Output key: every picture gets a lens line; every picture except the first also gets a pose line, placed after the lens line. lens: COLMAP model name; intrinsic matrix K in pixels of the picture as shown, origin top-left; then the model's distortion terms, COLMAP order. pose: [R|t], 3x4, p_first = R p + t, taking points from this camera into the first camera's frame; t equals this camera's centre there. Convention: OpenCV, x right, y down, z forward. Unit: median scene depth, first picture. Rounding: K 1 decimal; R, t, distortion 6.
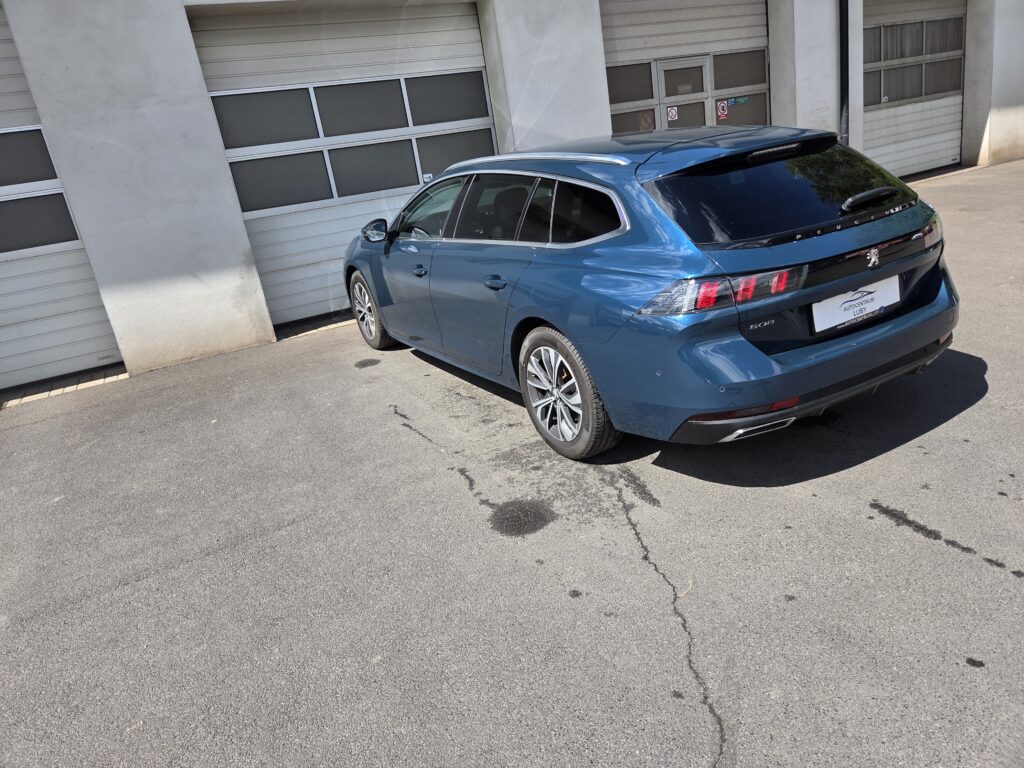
lens RADIAL K [[683.3, 0, 506.6], [0, 683.3, 383.5], [0, 0, 1]] dist [0.068982, -0.055913]
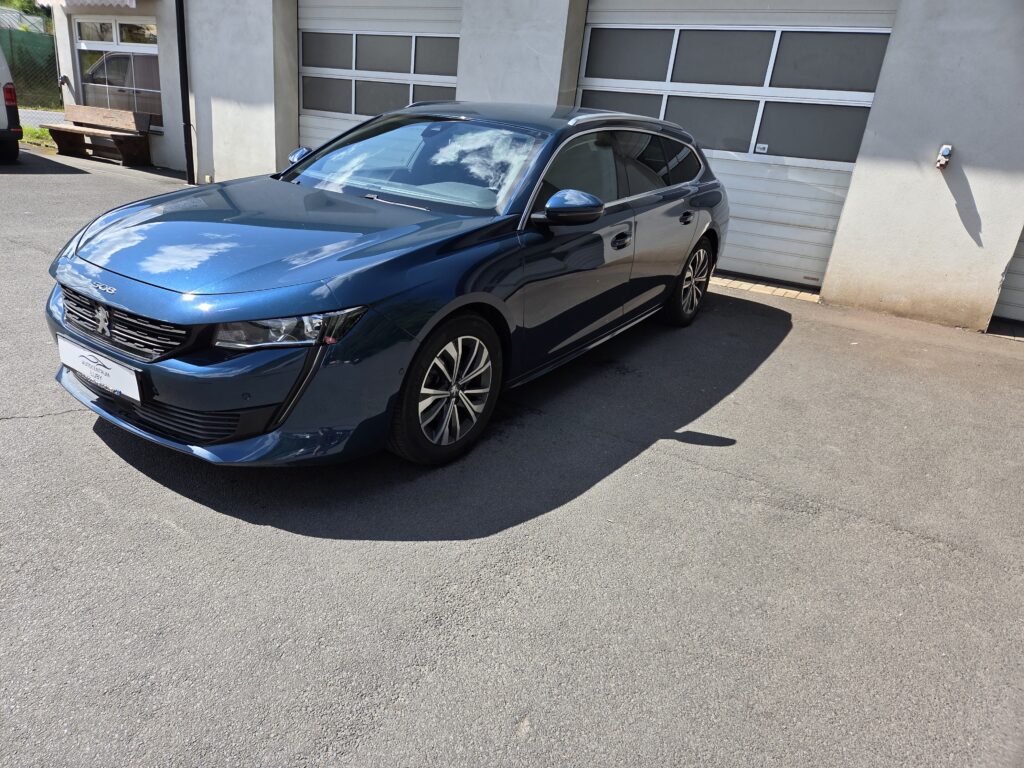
lens RADIAL K [[681.9, 0, 503.1], [0, 681.9, 388.0], [0, 0, 1]] dist [0.068285, -0.055149]
pose [[0.489740, 0.486331, -0.723628, 0.570605], [-0.428025, 0.857184, 0.286411, -0.164197], [0.759572, 0.169464, 0.627959, 0.270824]]
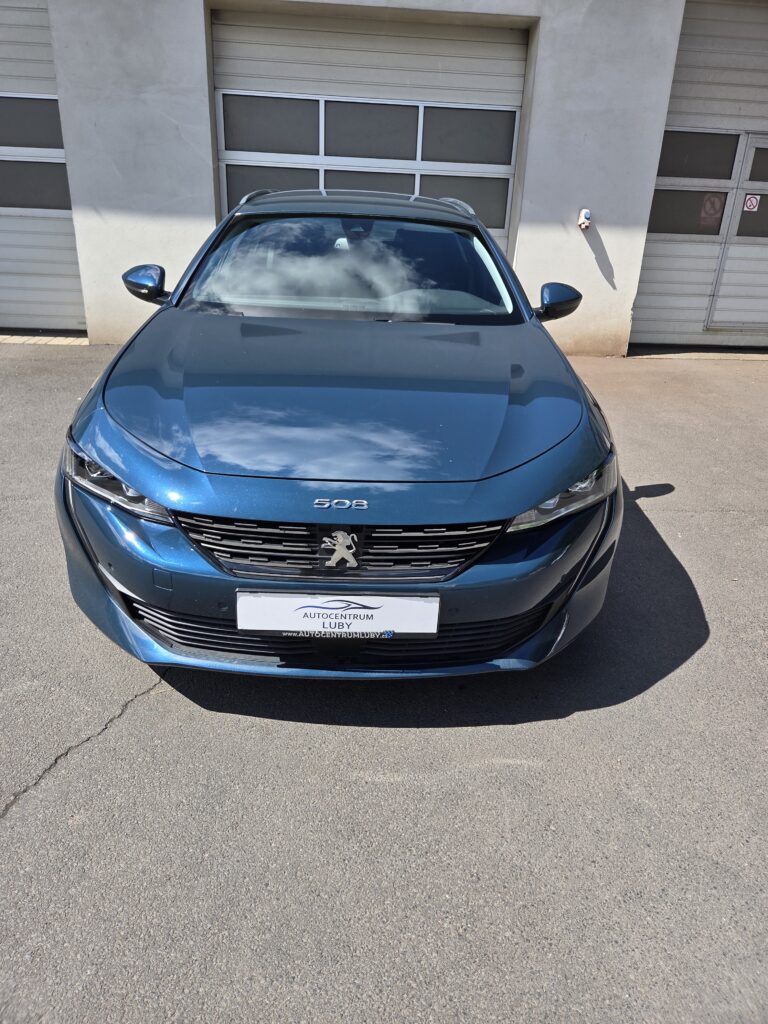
lens RADIAL K [[681.9, 0, 384.7], [0, 681.9, 505.4], [0, 0, 1]] dist [0.068285, -0.055149]
pose [[0.903841, 0.317170, -0.287185, 0.254821], [-0.288634, 0.947447, 0.137968, -0.050378], [0.315852, -0.041809, 0.947887, 0.086623]]
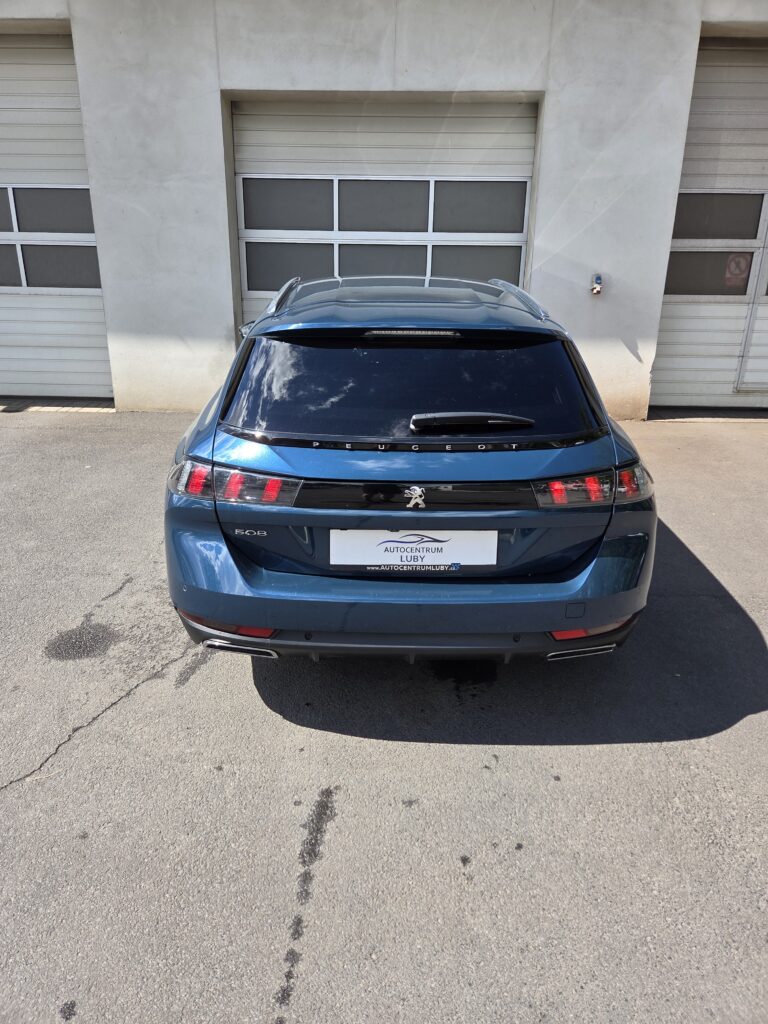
lens RADIAL K [[683.3, 0, 380.2], [0, 683.3, 514.0], [0, 0, 1]] dist [0.068982, -0.055913]
pose [[0.861038, 0.309756, -0.403316, 0.331307], [-0.288751, 0.950634, 0.113656, -0.098116], [0.418612, 0.018595, 0.907975, 0.121940]]
